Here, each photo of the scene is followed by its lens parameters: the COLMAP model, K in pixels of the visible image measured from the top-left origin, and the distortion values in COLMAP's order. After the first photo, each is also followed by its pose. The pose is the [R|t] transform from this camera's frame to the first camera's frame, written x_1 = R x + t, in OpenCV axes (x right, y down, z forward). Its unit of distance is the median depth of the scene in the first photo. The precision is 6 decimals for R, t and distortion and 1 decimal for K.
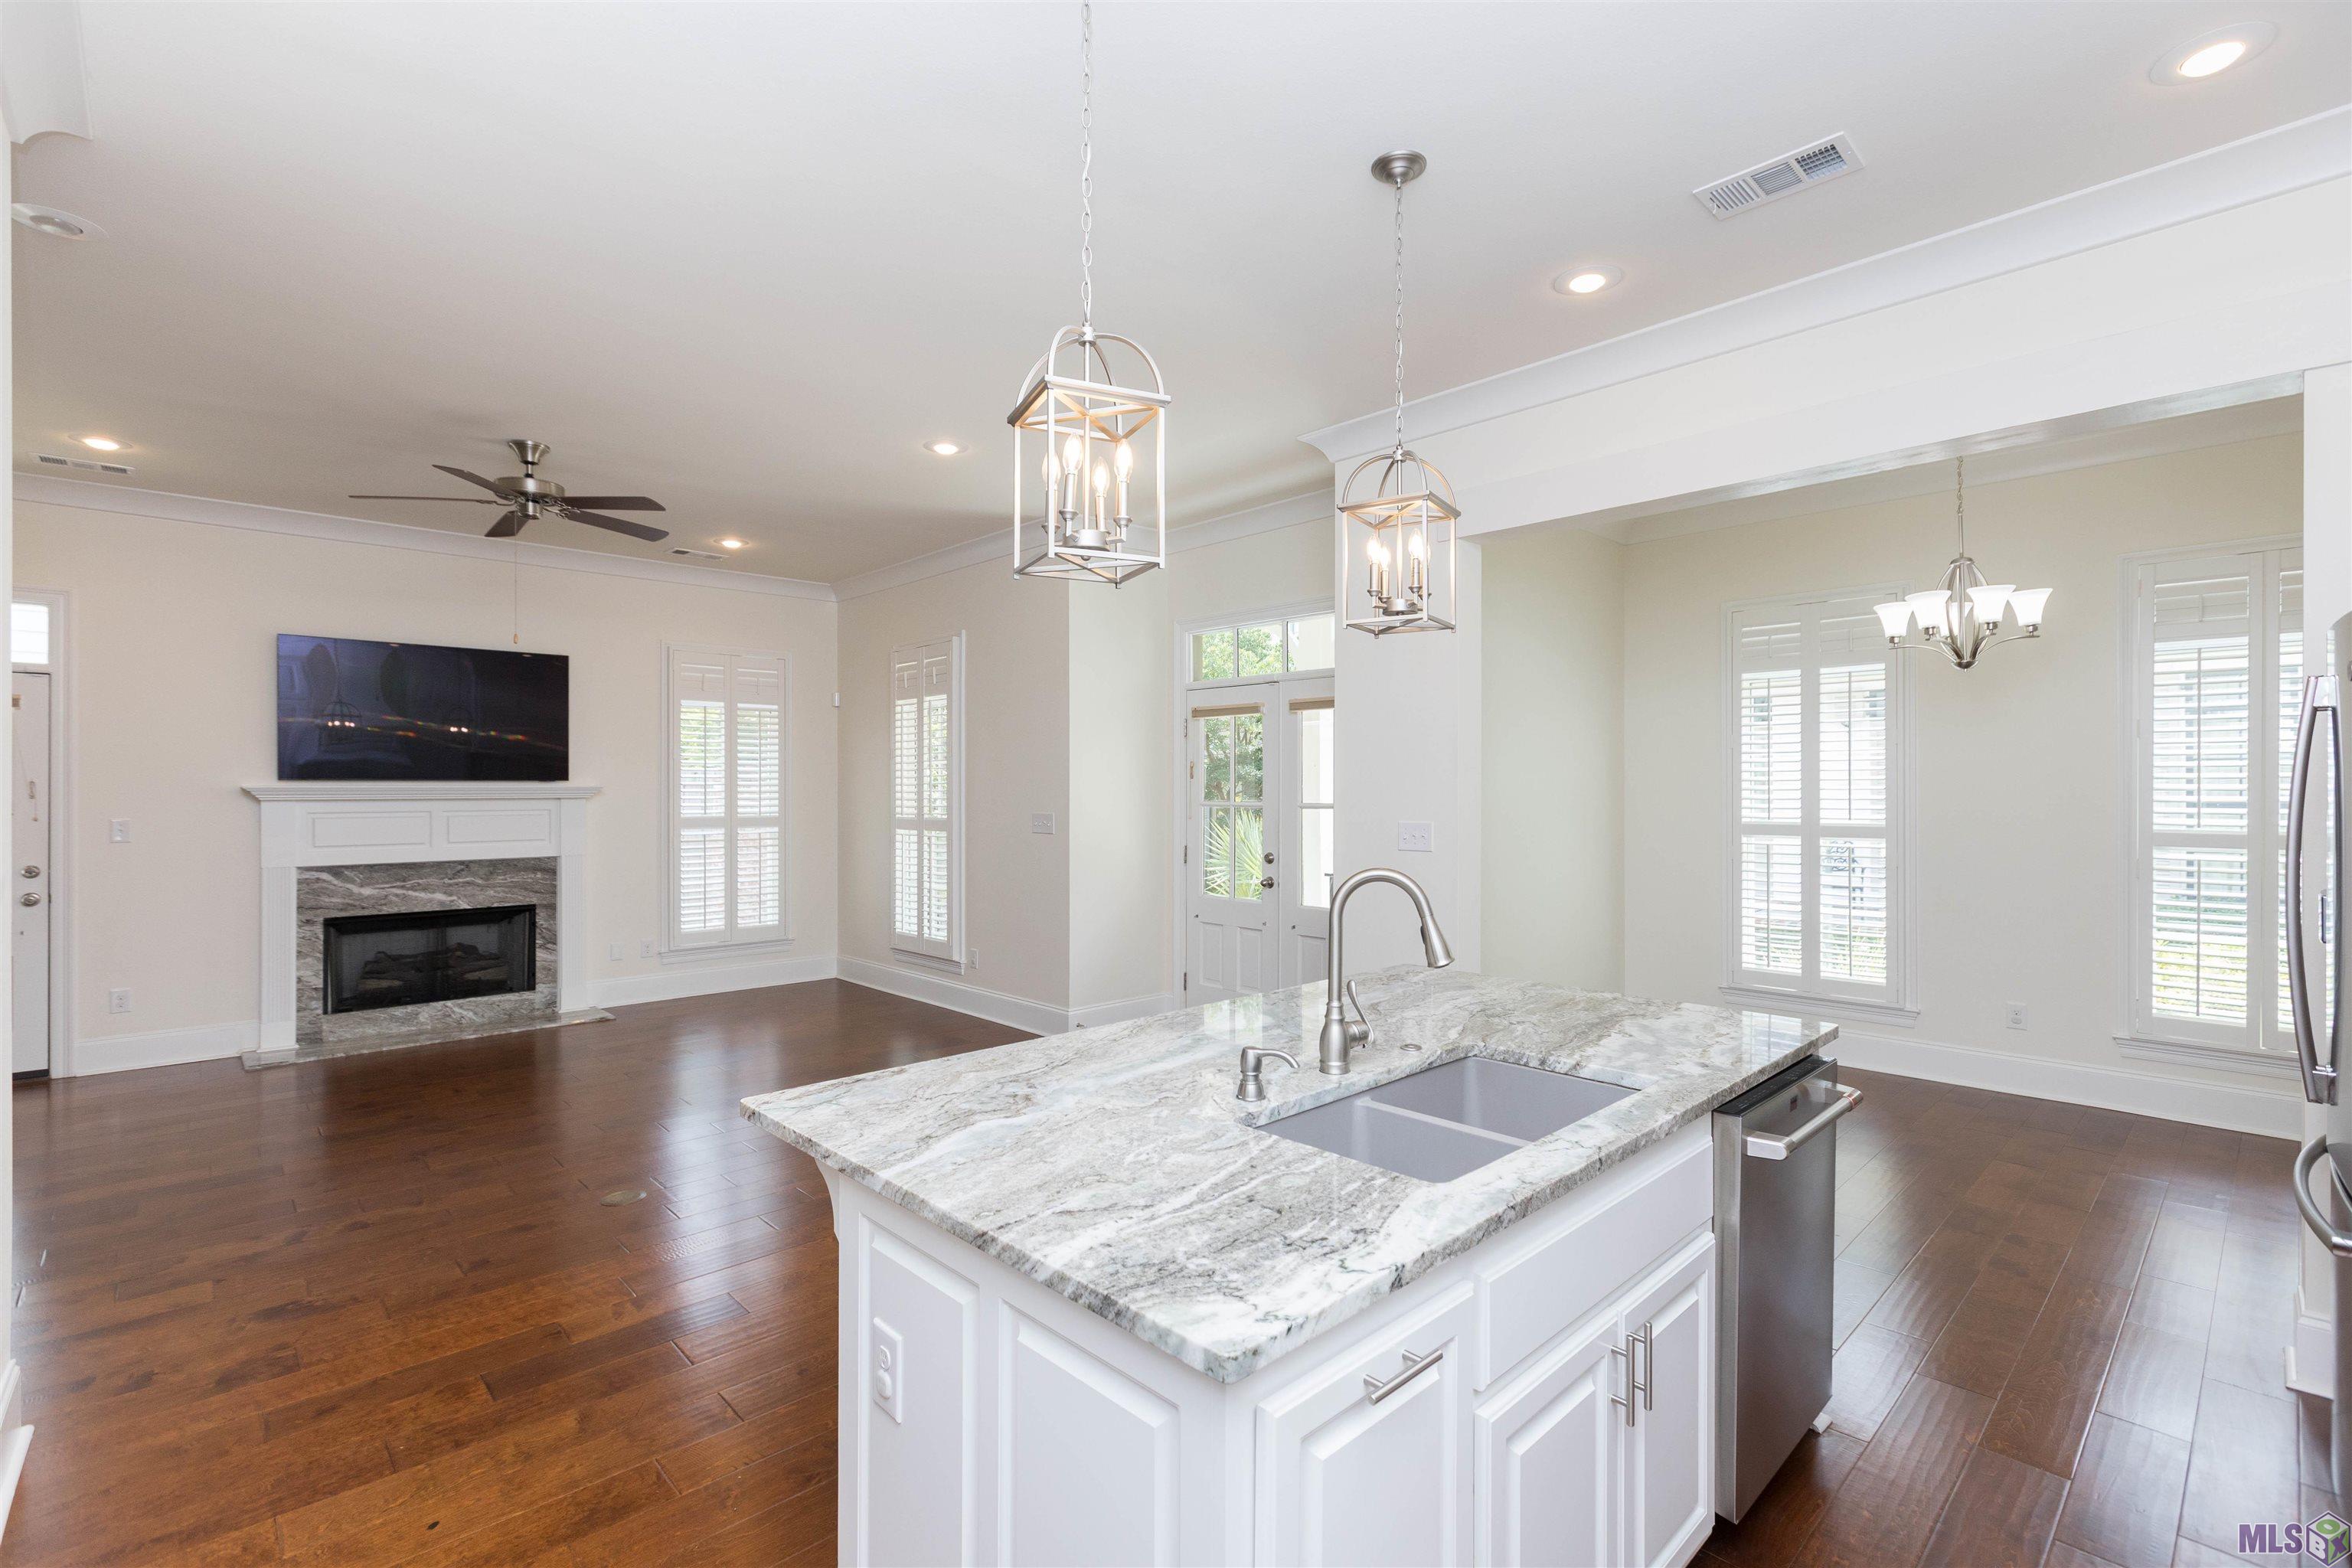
lens RADIAL K [[1080.7, 0, 1211.3], [0, 1080.7, 782.2], [0, 0, 1]] dist [-0.000995, 0.001063]
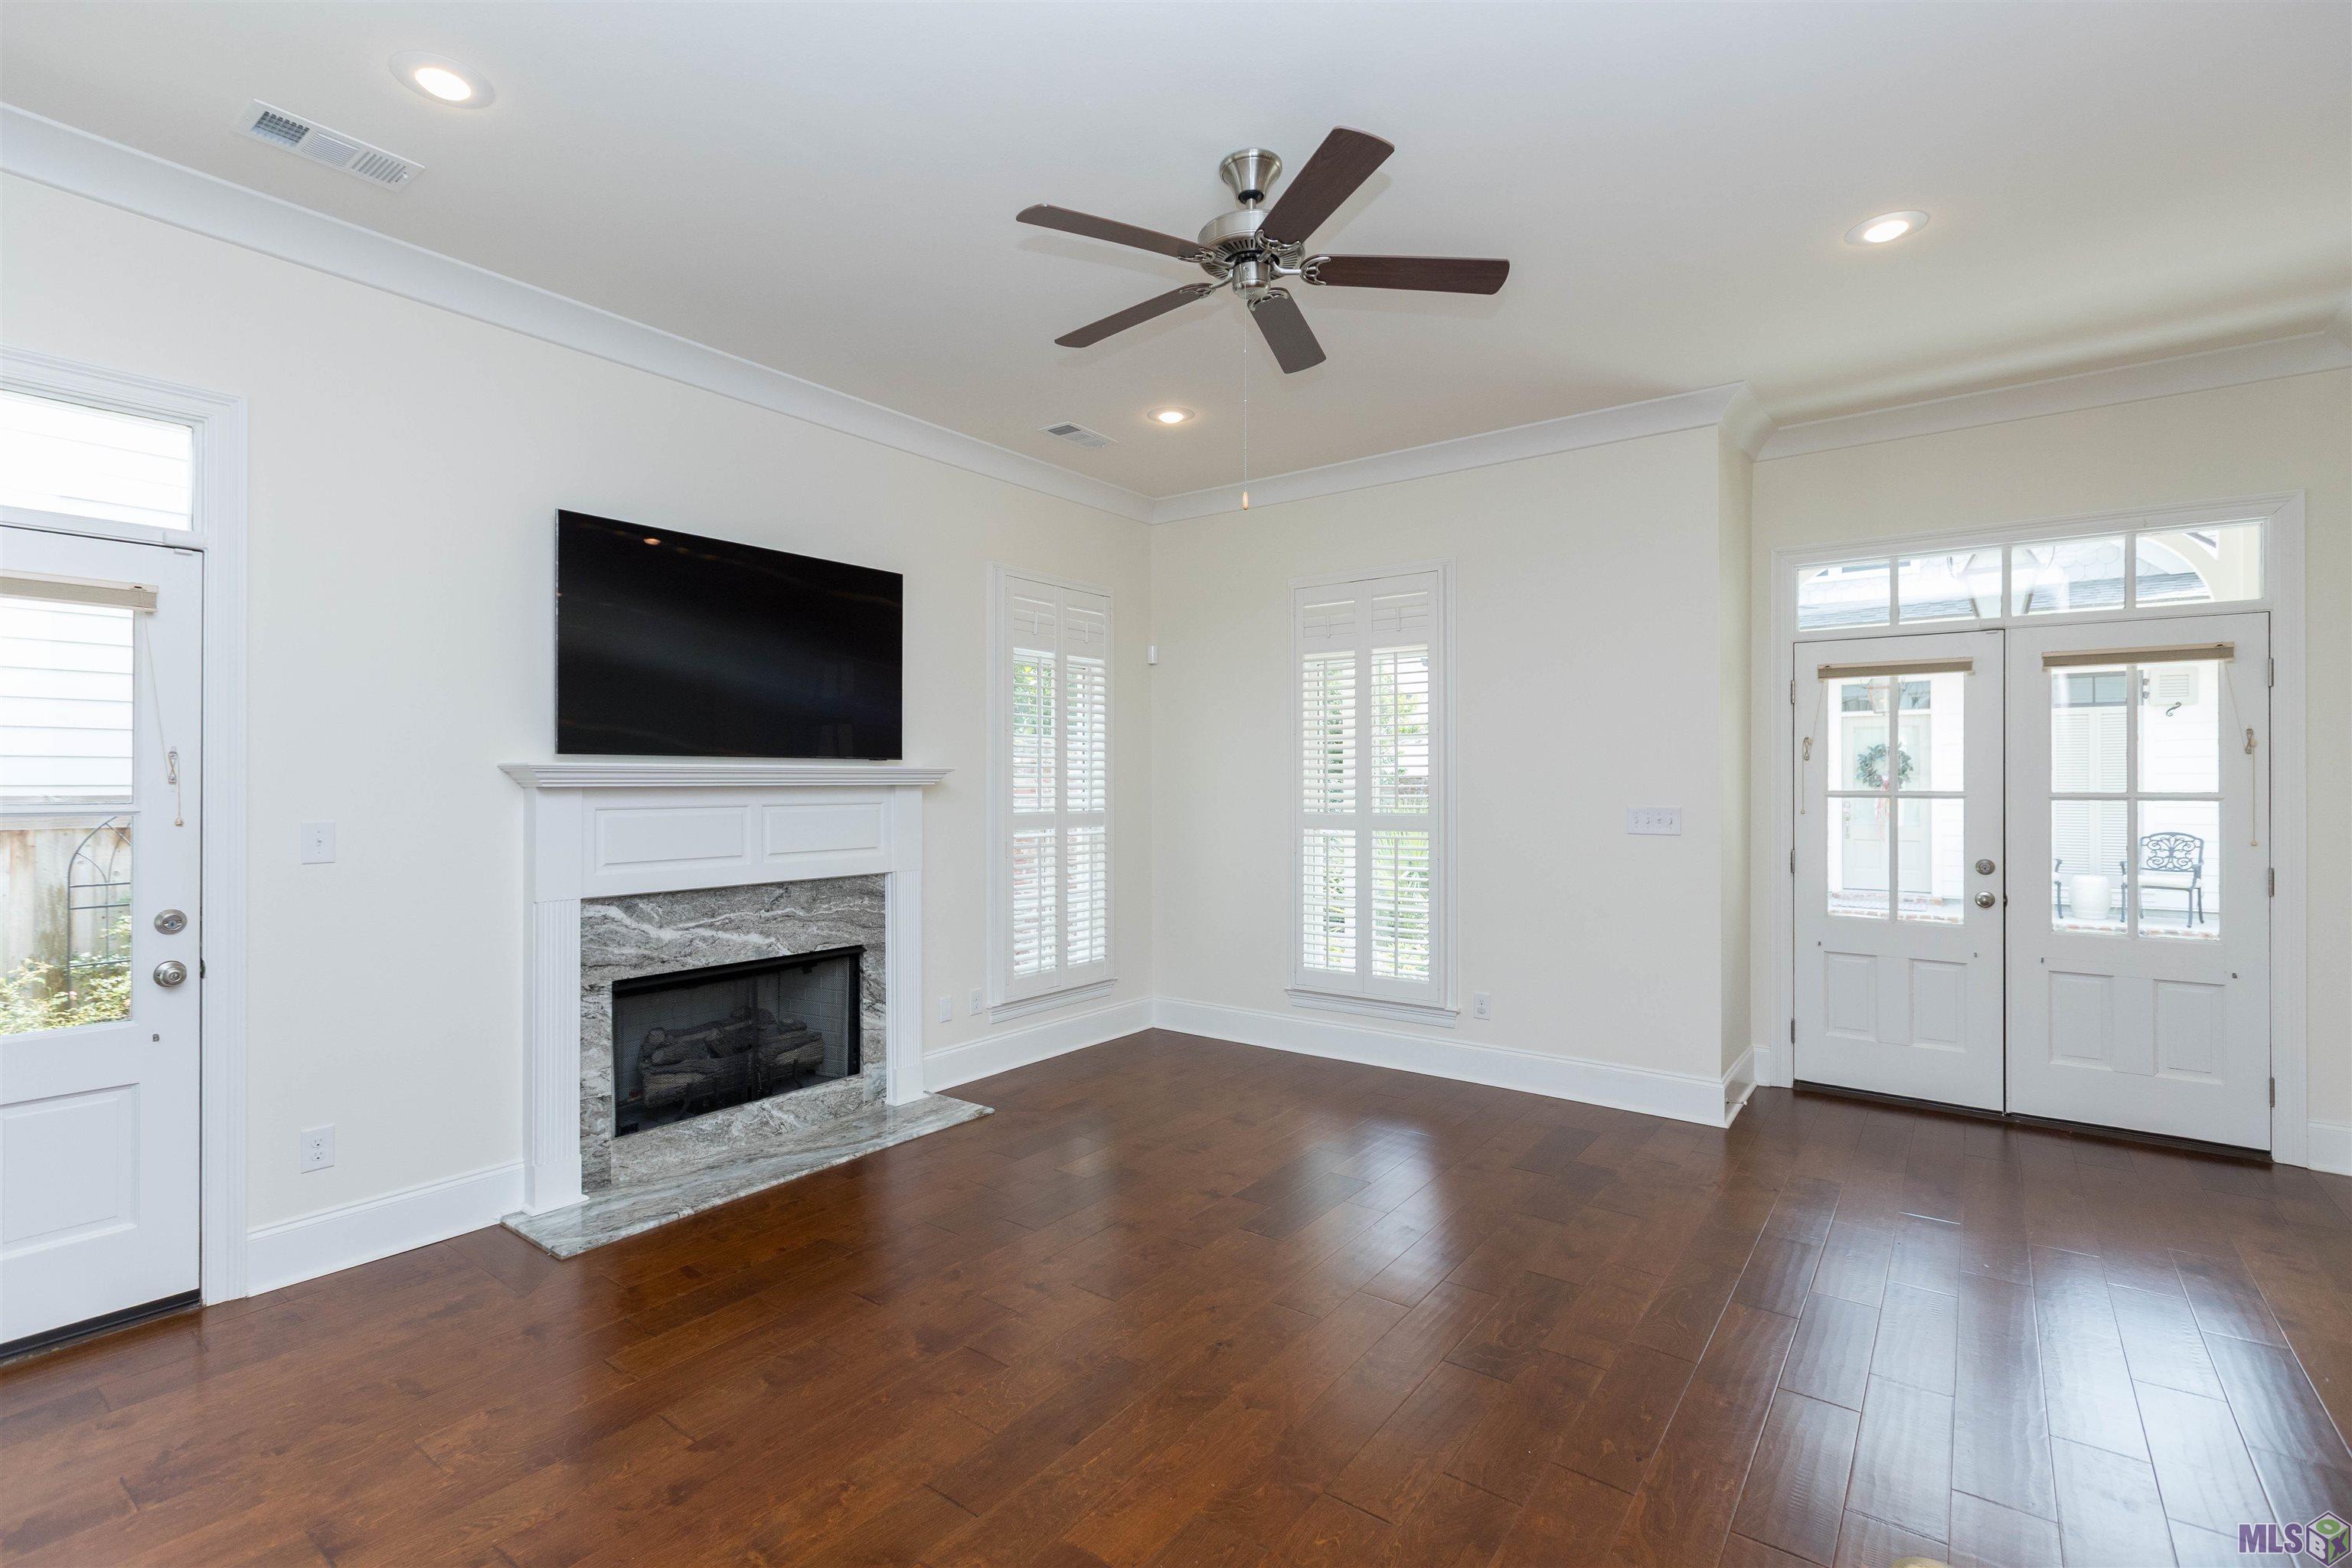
lens RADIAL K [[1083.9, 0, 1176.0], [0, 1083.9, 784.0], [0, 0, 1]] dist [0.000144, 0.000065]
pose [[0.987246, 0.000991, 0.159198, -0.563539], [-0.002166, 0.999972, 0.007204, 0.009117], [-0.159186, -0.007457, 0.987220, 0.323625]]
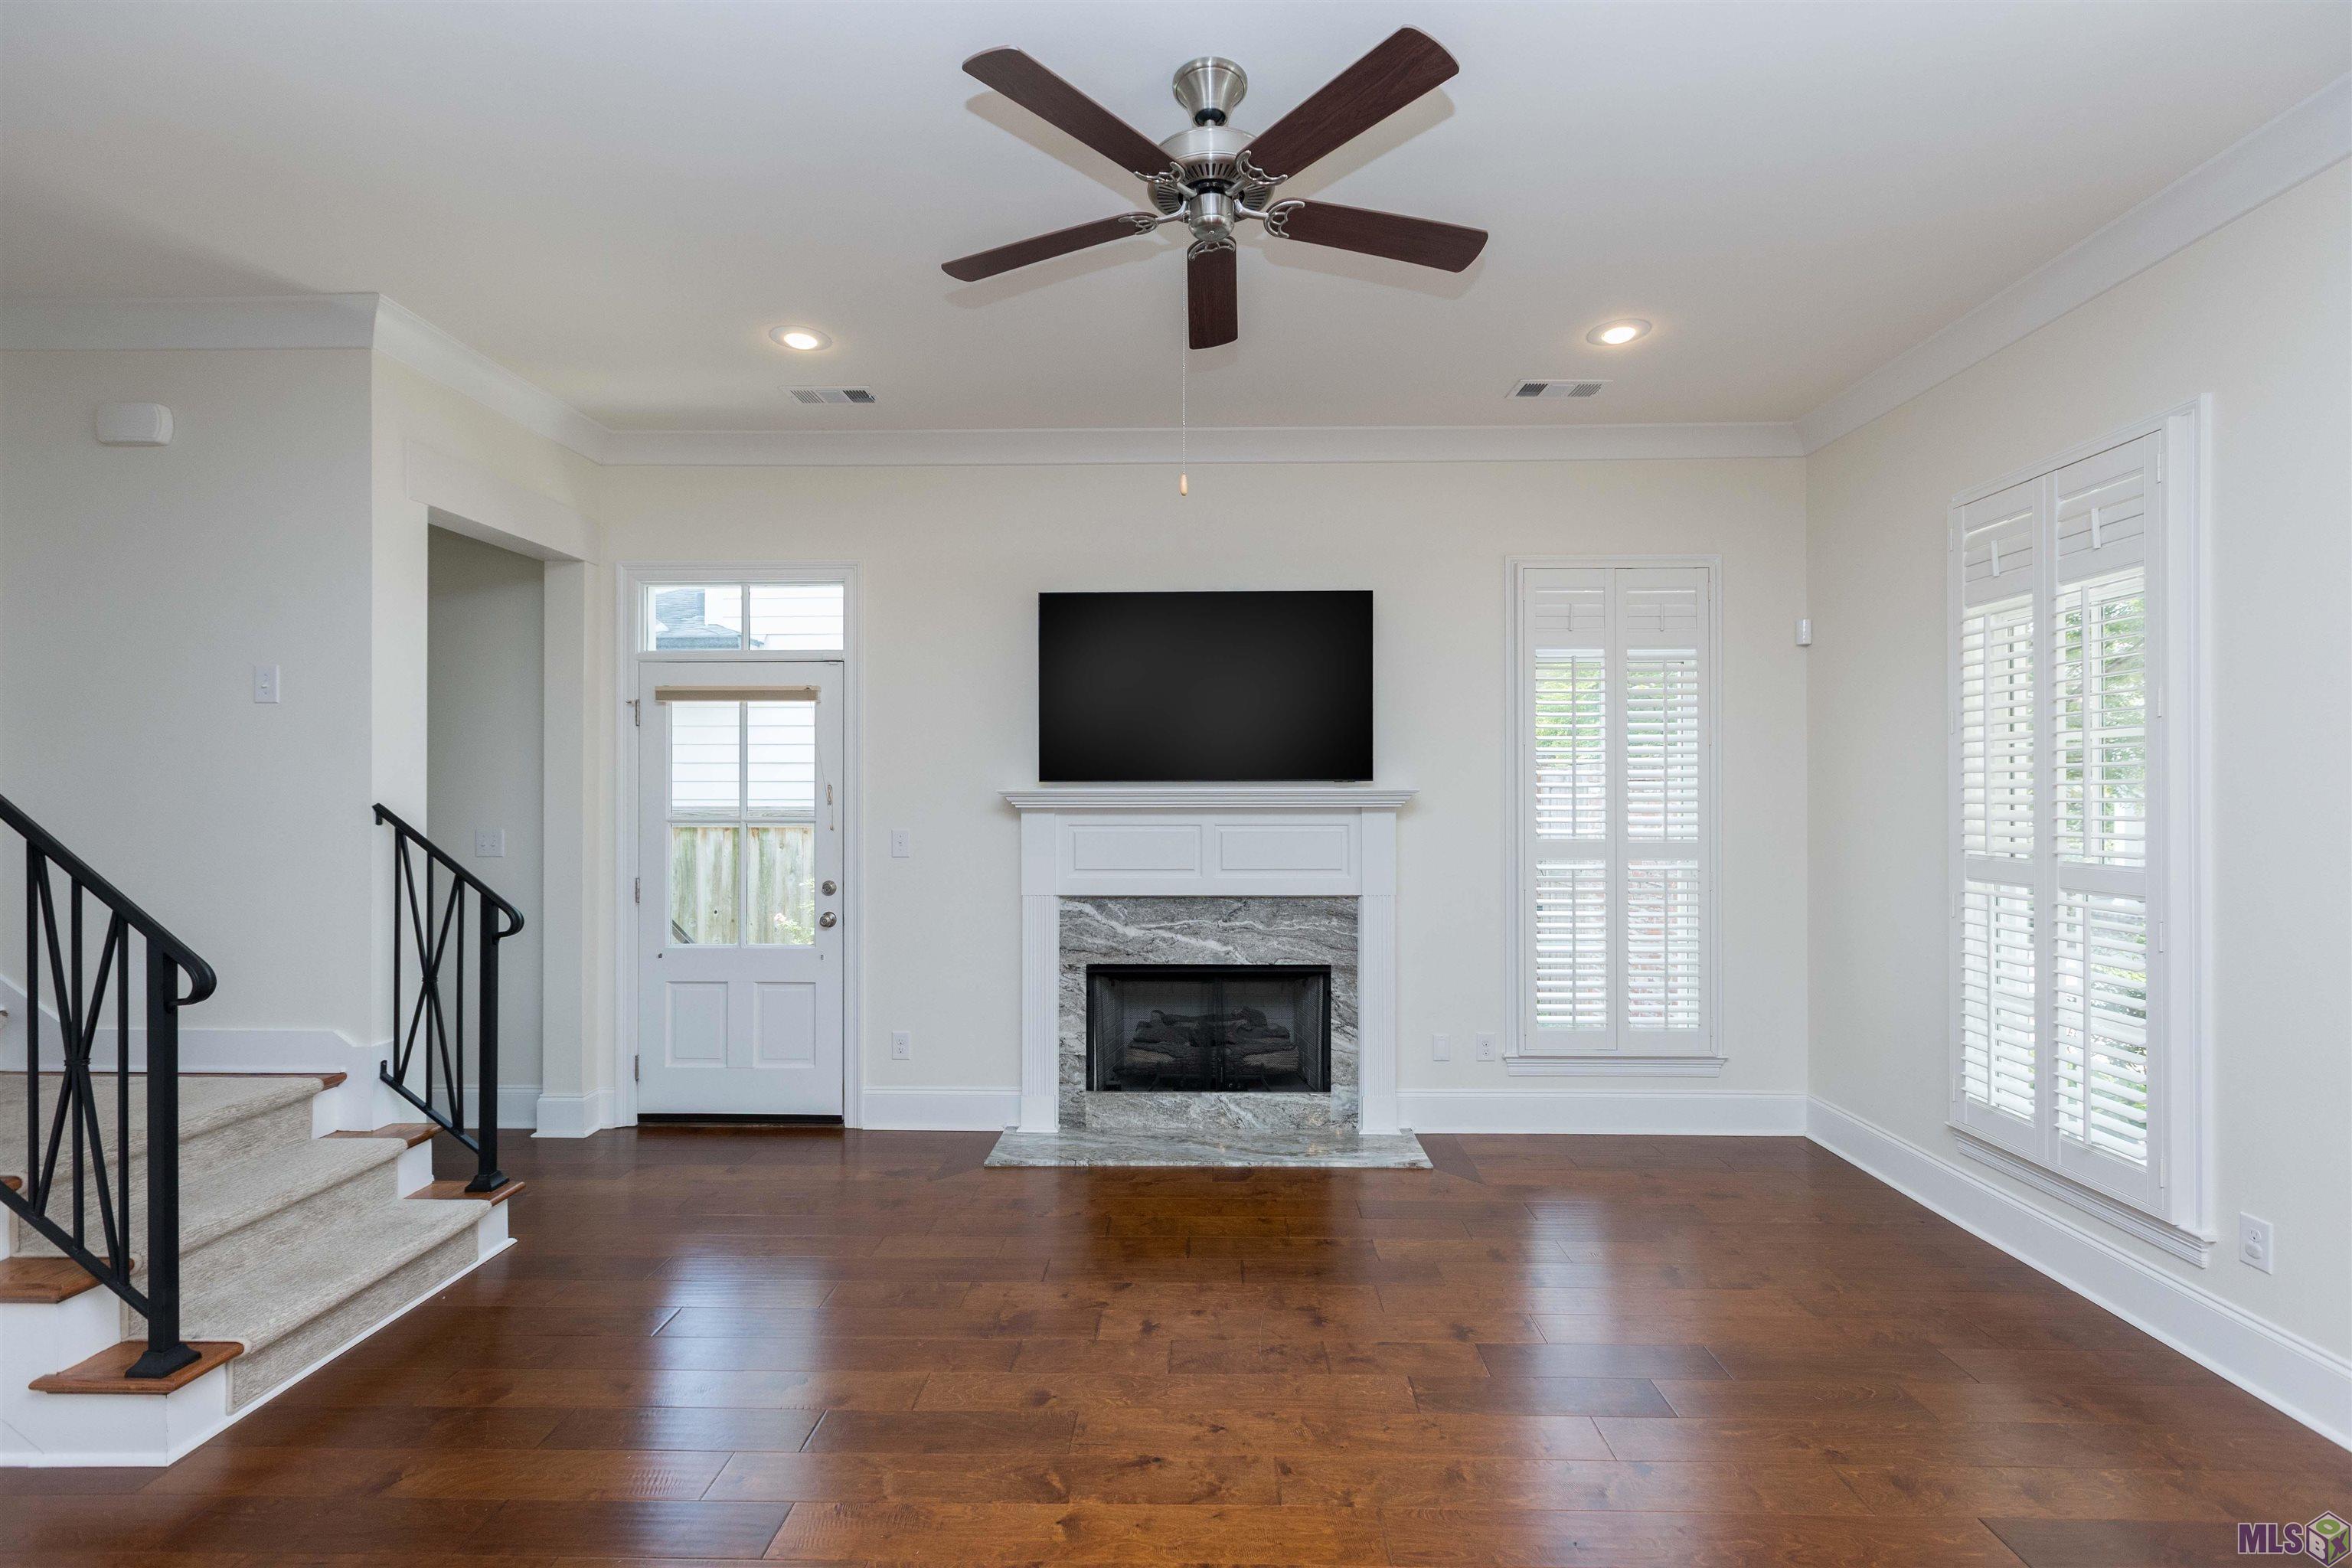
lens RADIAL K [[1079.0, 0, 1175.3], [0, 1079.0, 792.6], [0, 0, 1]] dist [0.002922, 0.000601]
pose [[0.698028, 0.001930, -0.716068, -0.221018], [0.002913, 0.999980, 0.005535, 0.001733], [0.716065, -0.005950, 0.698008, 0.482070]]
